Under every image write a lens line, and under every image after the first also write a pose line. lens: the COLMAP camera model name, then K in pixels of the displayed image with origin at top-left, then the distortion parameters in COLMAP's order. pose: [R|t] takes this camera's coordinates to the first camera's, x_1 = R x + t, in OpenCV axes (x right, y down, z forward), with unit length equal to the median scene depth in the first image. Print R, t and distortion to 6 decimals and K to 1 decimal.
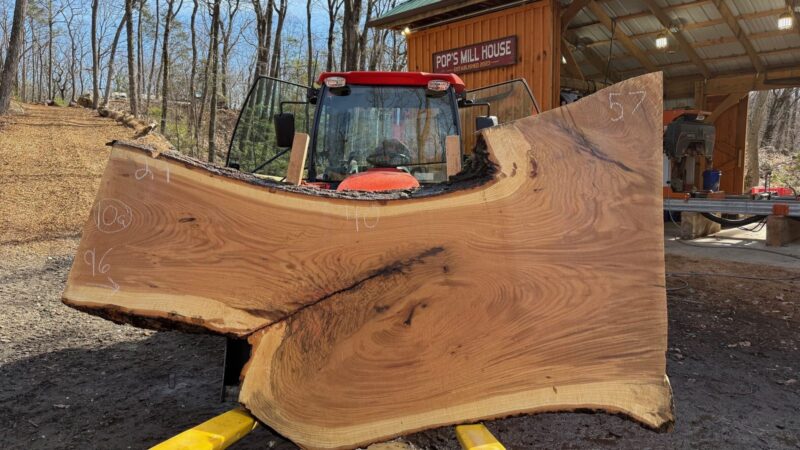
lens RADIAL K [[562.6, 0, 400.9], [0, 562.6, 227.3], [0, 0, 1]] dist [0.024323, -0.037238]
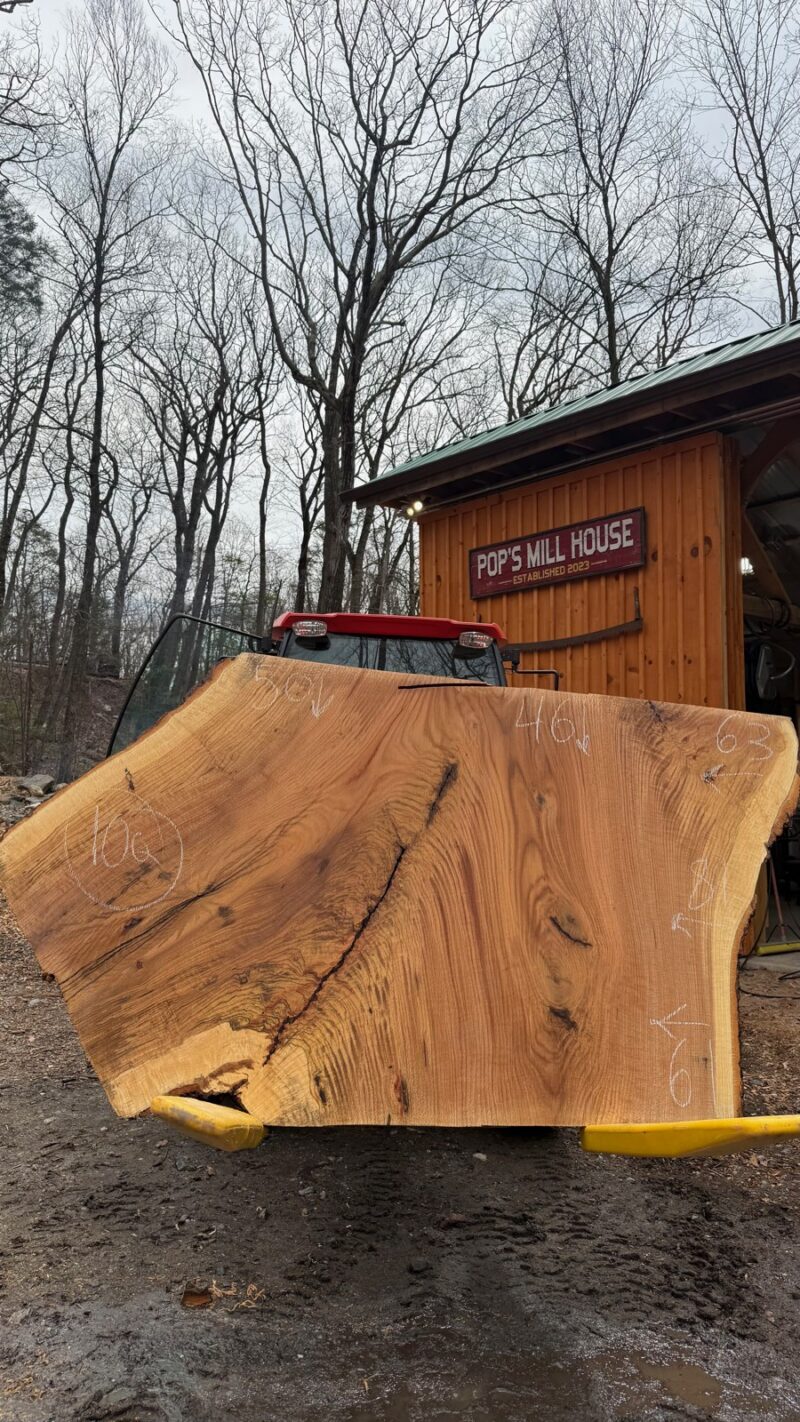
lens RADIAL K [[999.2, 0, 401.0], [0, 999.2, 724.5], [0, 0, 1]] dist [0.037805, -0.057217]
pose [[0.999489, 0.013216, -0.029105, 0.025314], [-0.017912, 0.985703, -0.167538, -0.015030], [0.026475, 0.167974, 0.985436, 0.180156]]
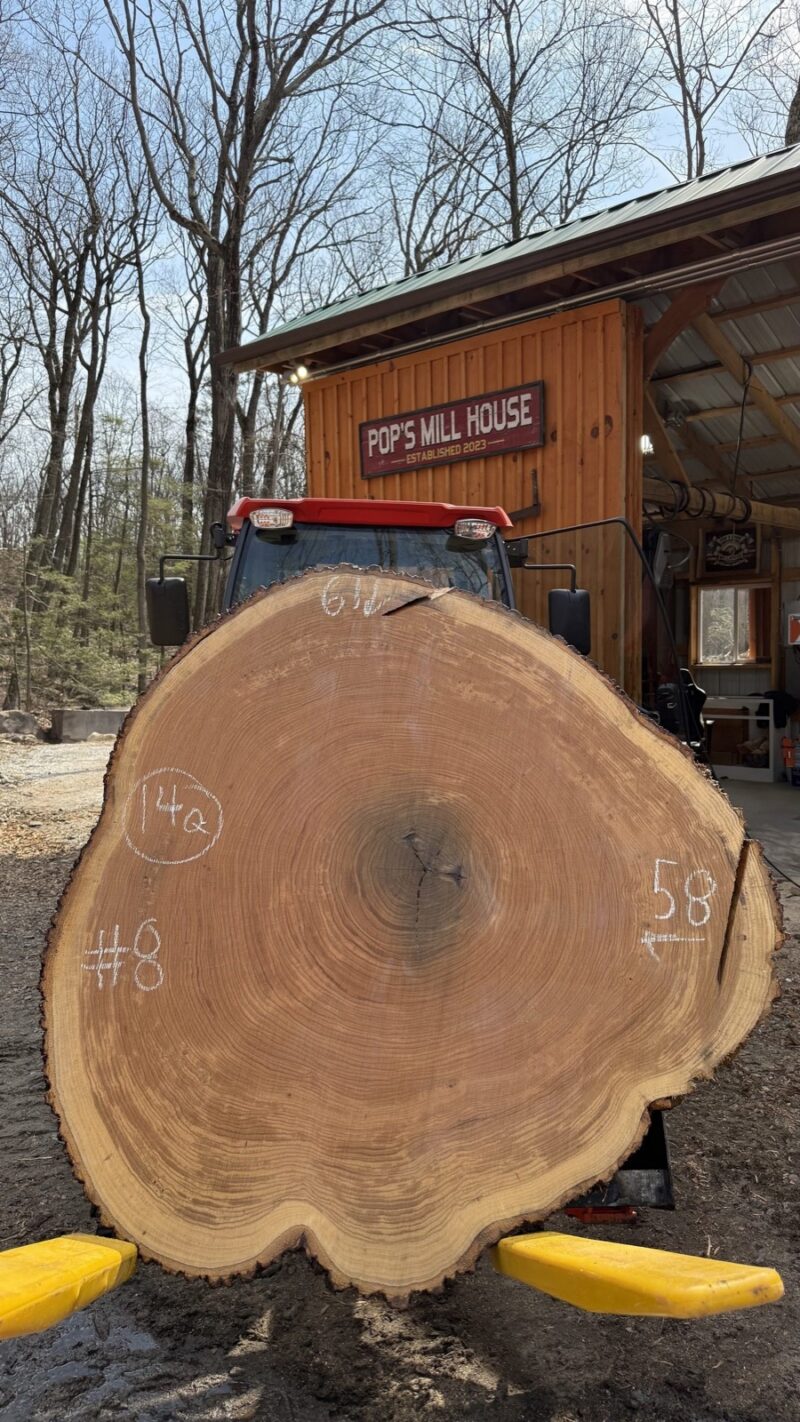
lens RADIAL K [[998.0, 0, 402.7], [0, 998.0, 737.7], [0, 0, 1]] dist [0.021700, -0.040922]
pose [[0.997340, -0.002306, 0.072858, 0.032904], [0.004225, 0.999648, -0.026189, -0.036886], [-0.072772, 0.026427, 0.996998, 0.211474]]
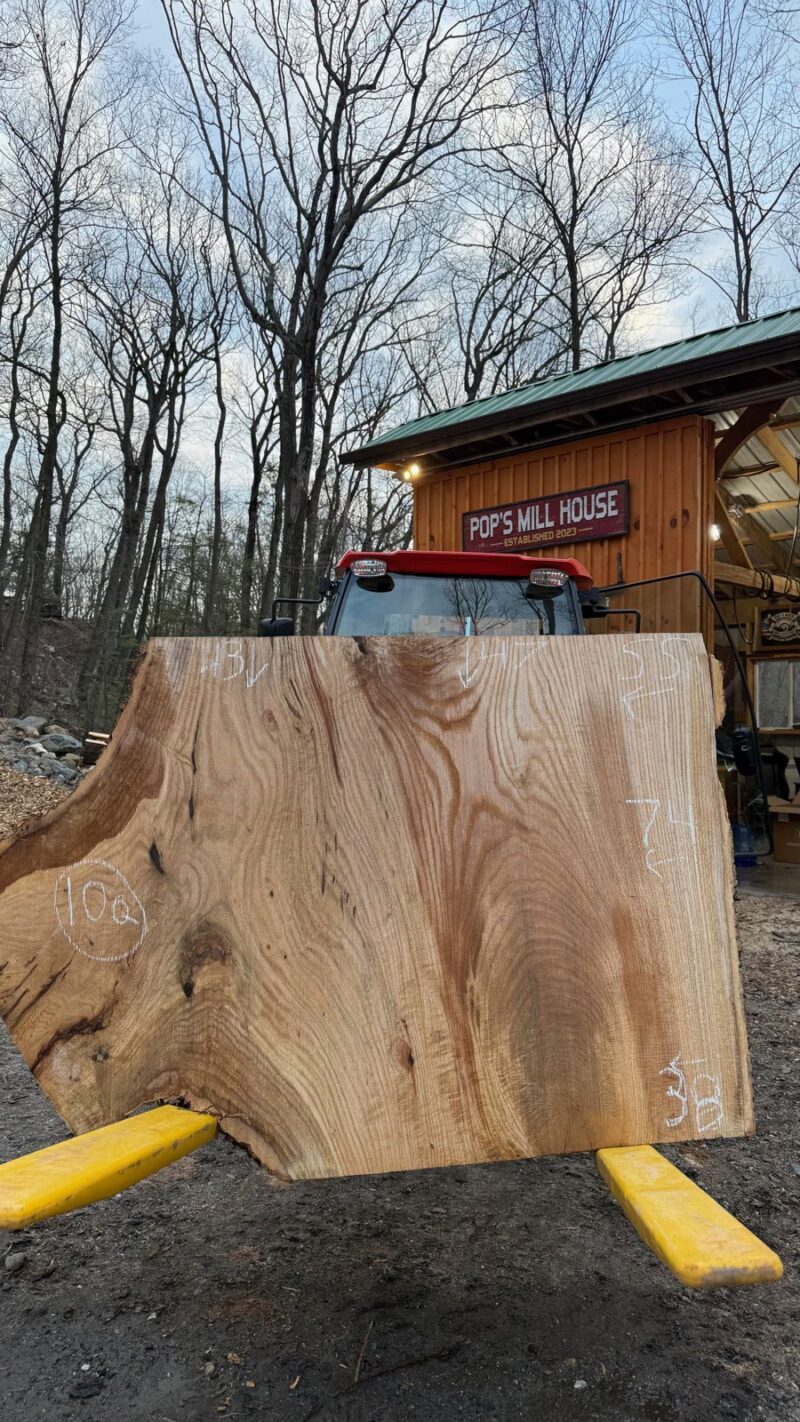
lens RADIAL K [[1000.1, 0, 399.8], [0, 1000.1, 718.1], [0, 0, 1]] dist [0.052234, -0.084768]
pose [[0.999095, 0.025544, 0.034001, -0.030648], [-0.021270, 0.992469, -0.120631, -0.003696], [-0.036827, 0.119799, 0.992115, 0.098641]]
